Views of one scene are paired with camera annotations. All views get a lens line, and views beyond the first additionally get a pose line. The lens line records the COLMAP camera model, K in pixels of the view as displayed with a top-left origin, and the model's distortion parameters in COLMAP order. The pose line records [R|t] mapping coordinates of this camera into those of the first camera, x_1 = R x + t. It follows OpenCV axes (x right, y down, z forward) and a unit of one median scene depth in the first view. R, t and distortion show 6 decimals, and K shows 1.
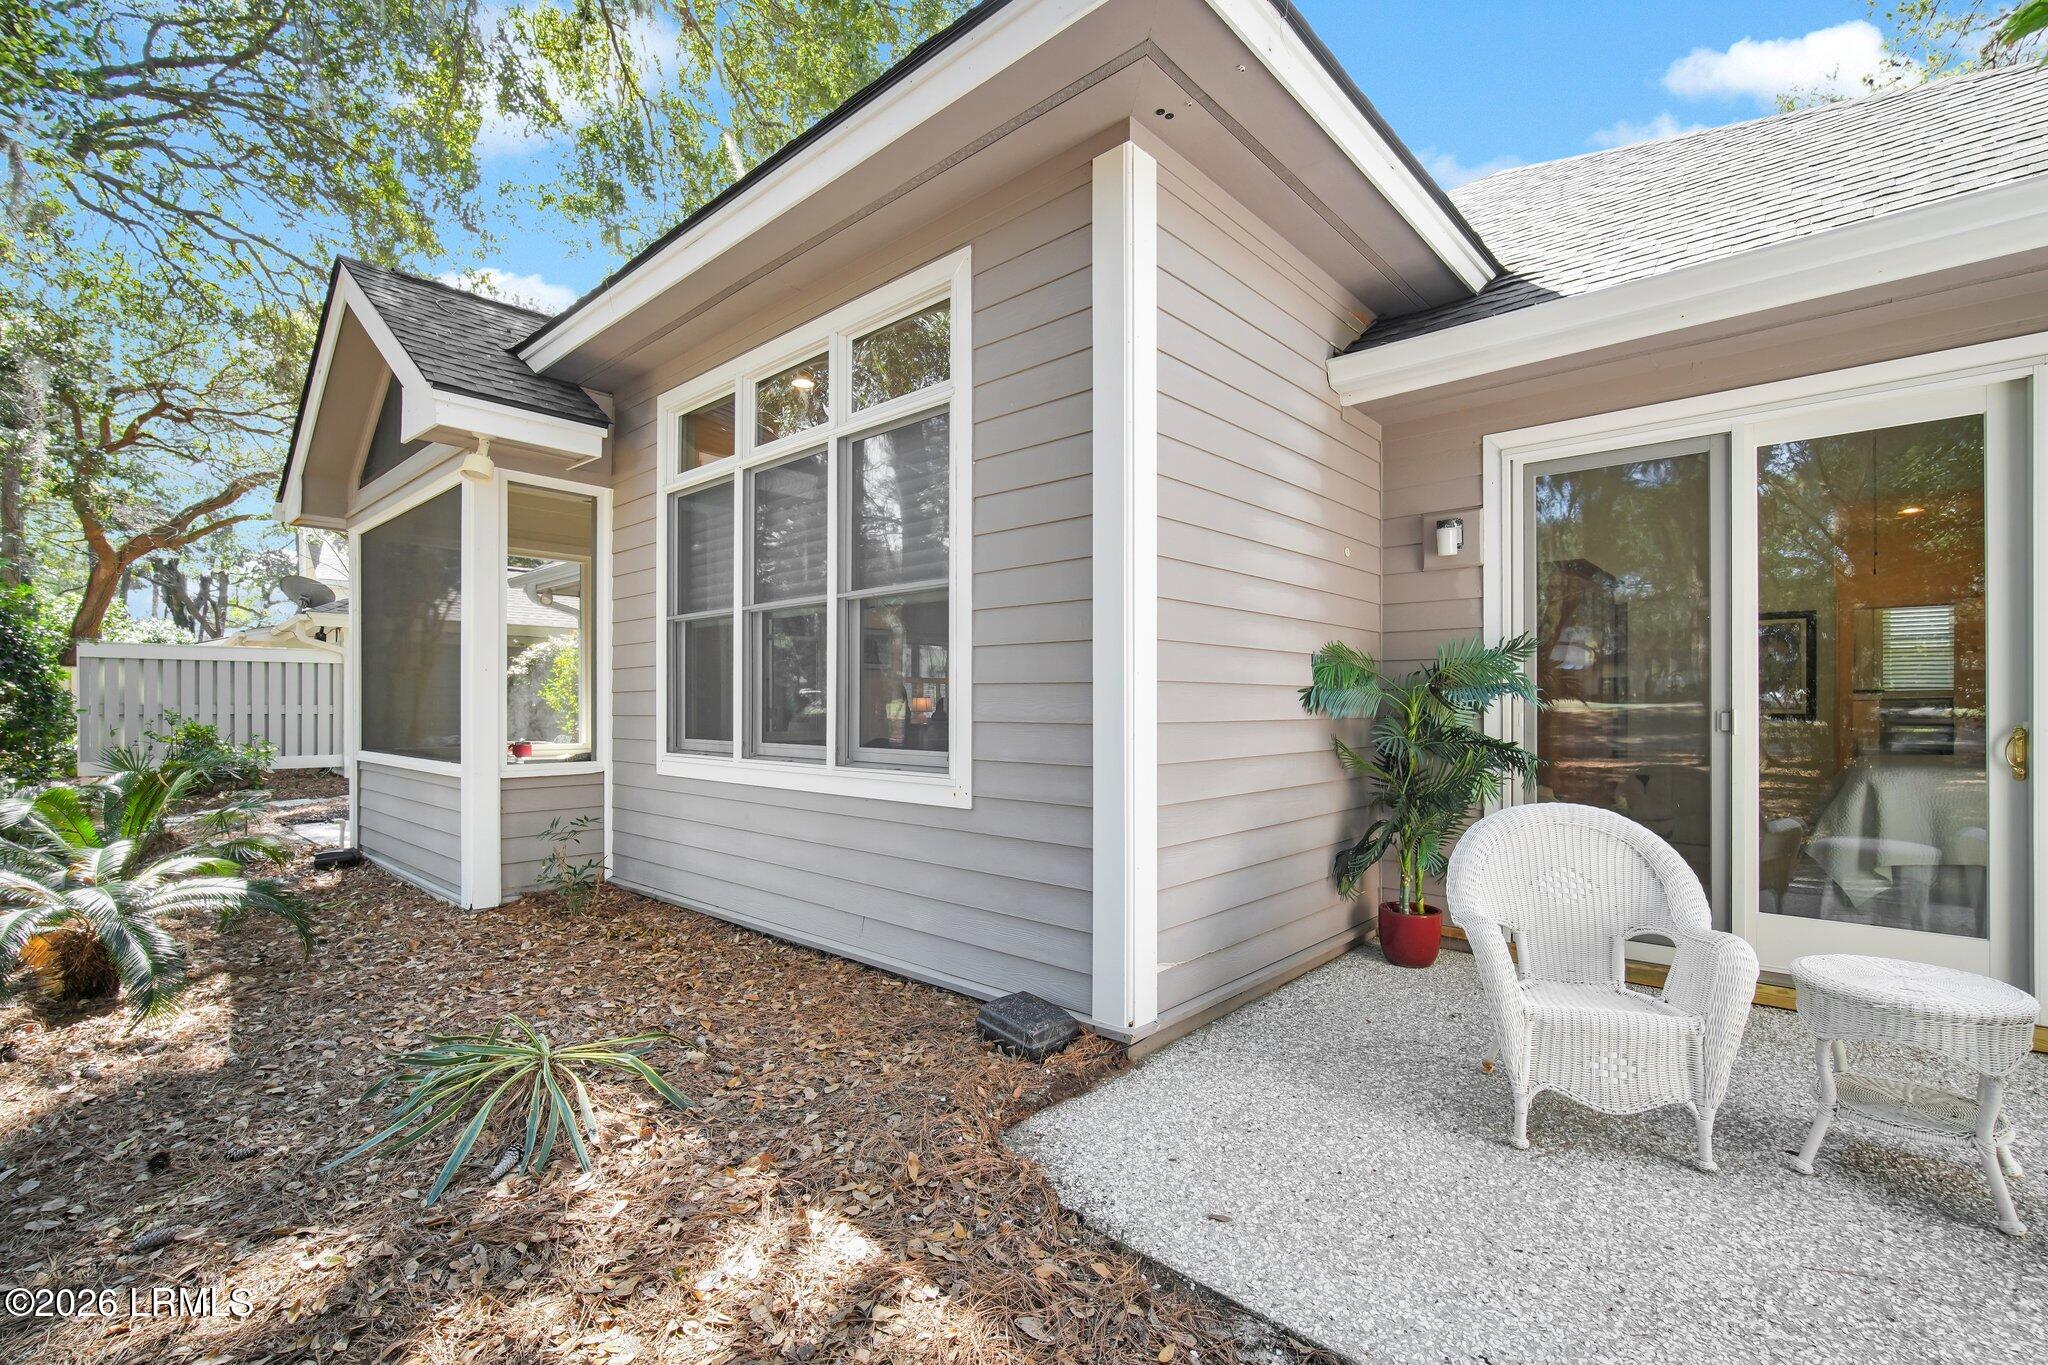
lens RADIAL K [[898.9, 0, 1023.1], [0, 898.9, 683.6], [0, 0, 1]] dist [-0.008740, 0.003089]
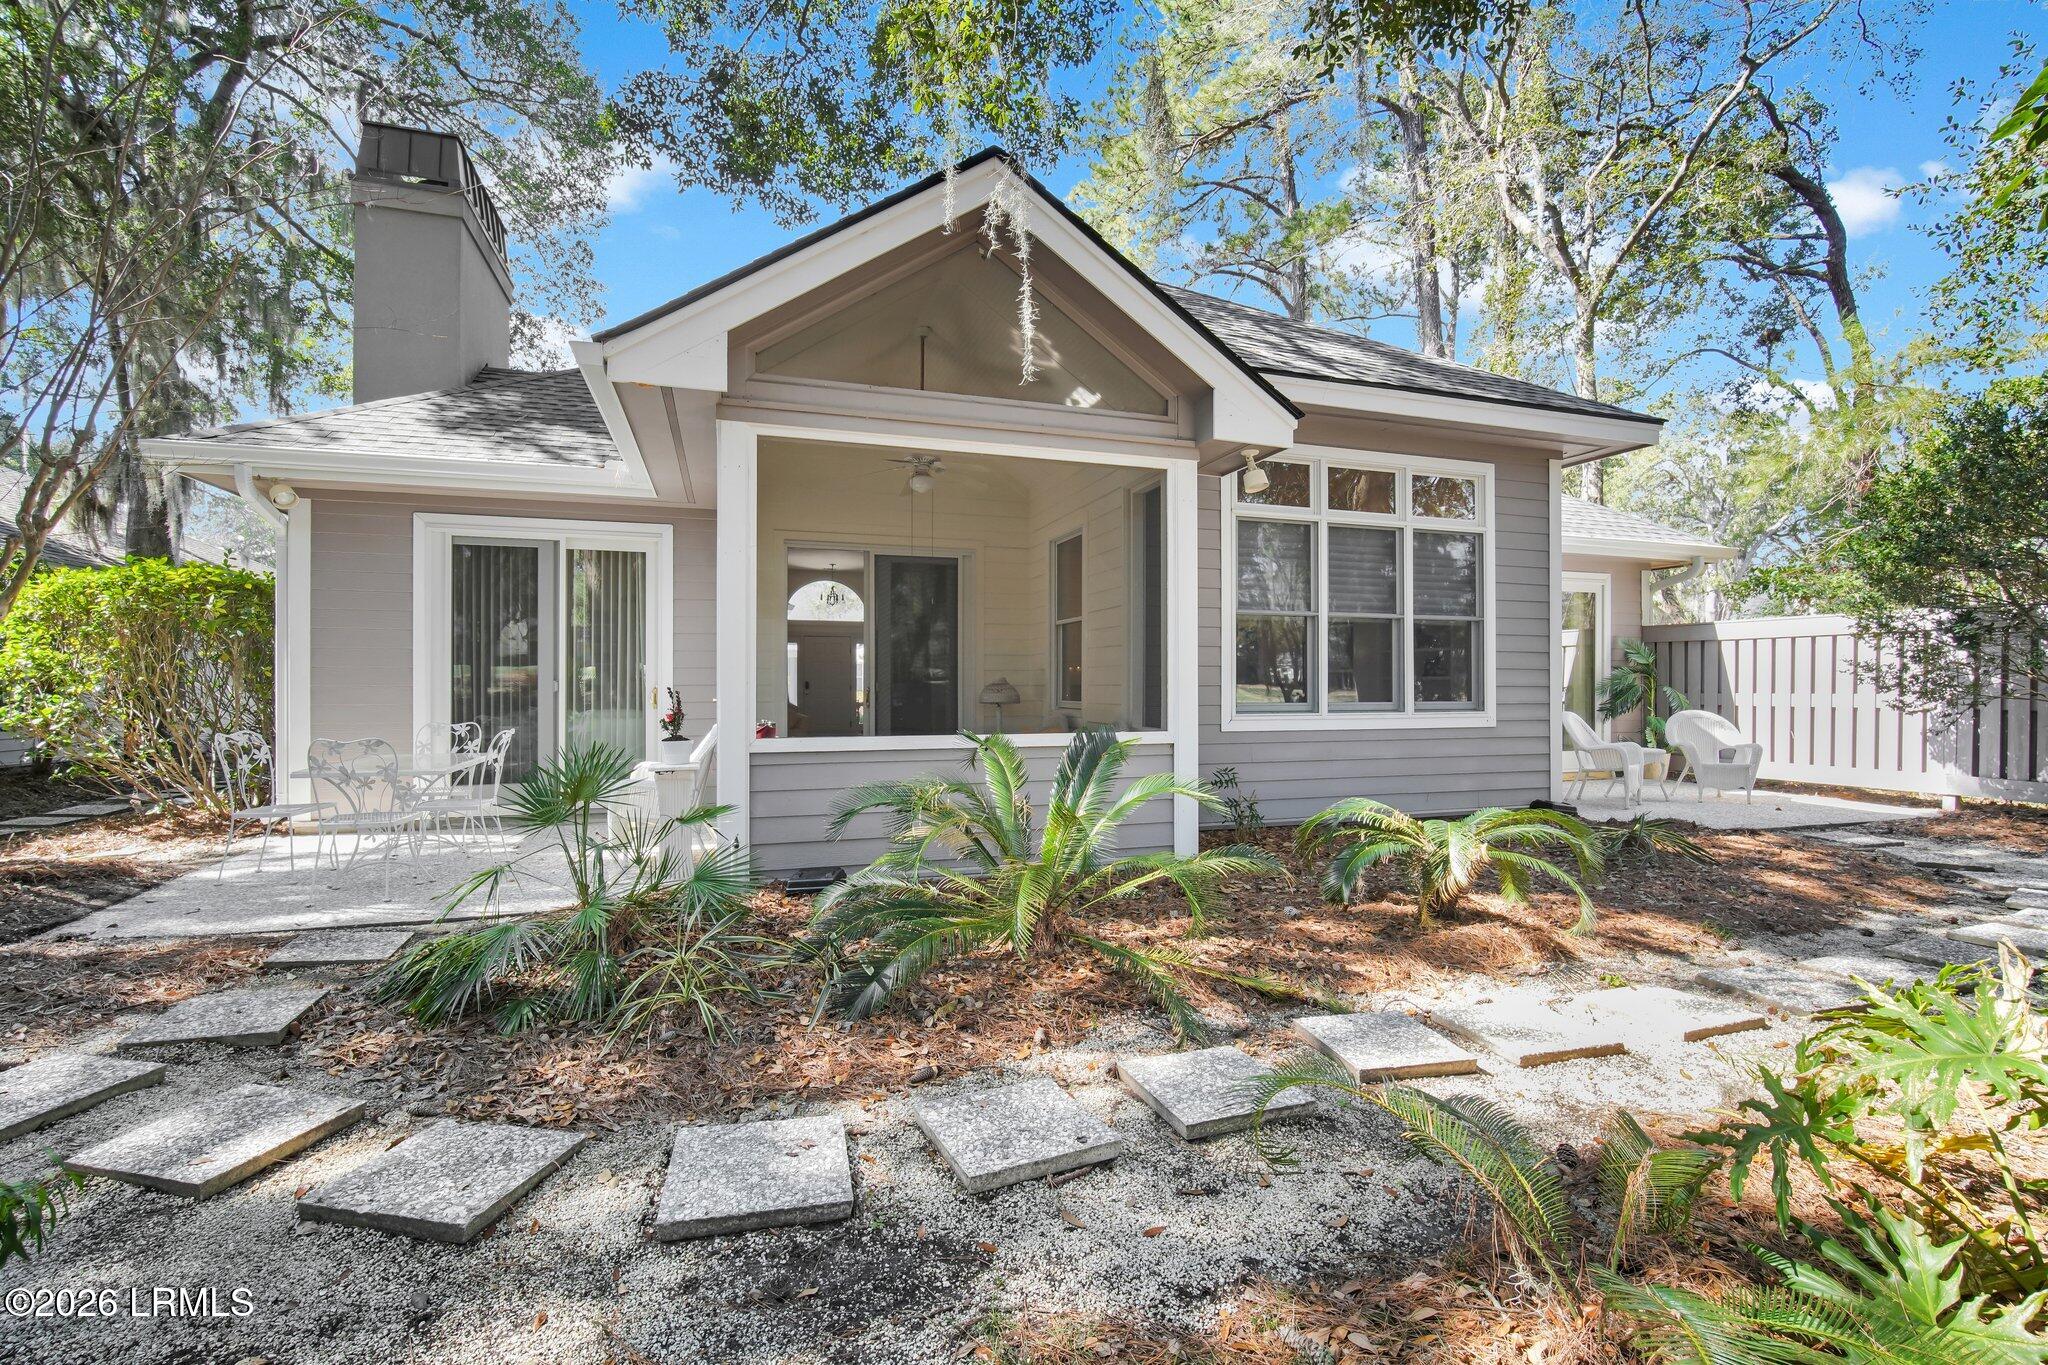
lens RADIAL K [[898.9, 0, 1021.2], [0, 898.9, 683.6], [0, 0, 1]] dist [-0.008740, 0.003089]
pose [[0.494503, -0.005737, 0.869157, -2.150668], [-0.003572, 0.999956, 0.008633, 0.017939], [-0.869168, -0.007373, 0.494461, 0.802614]]
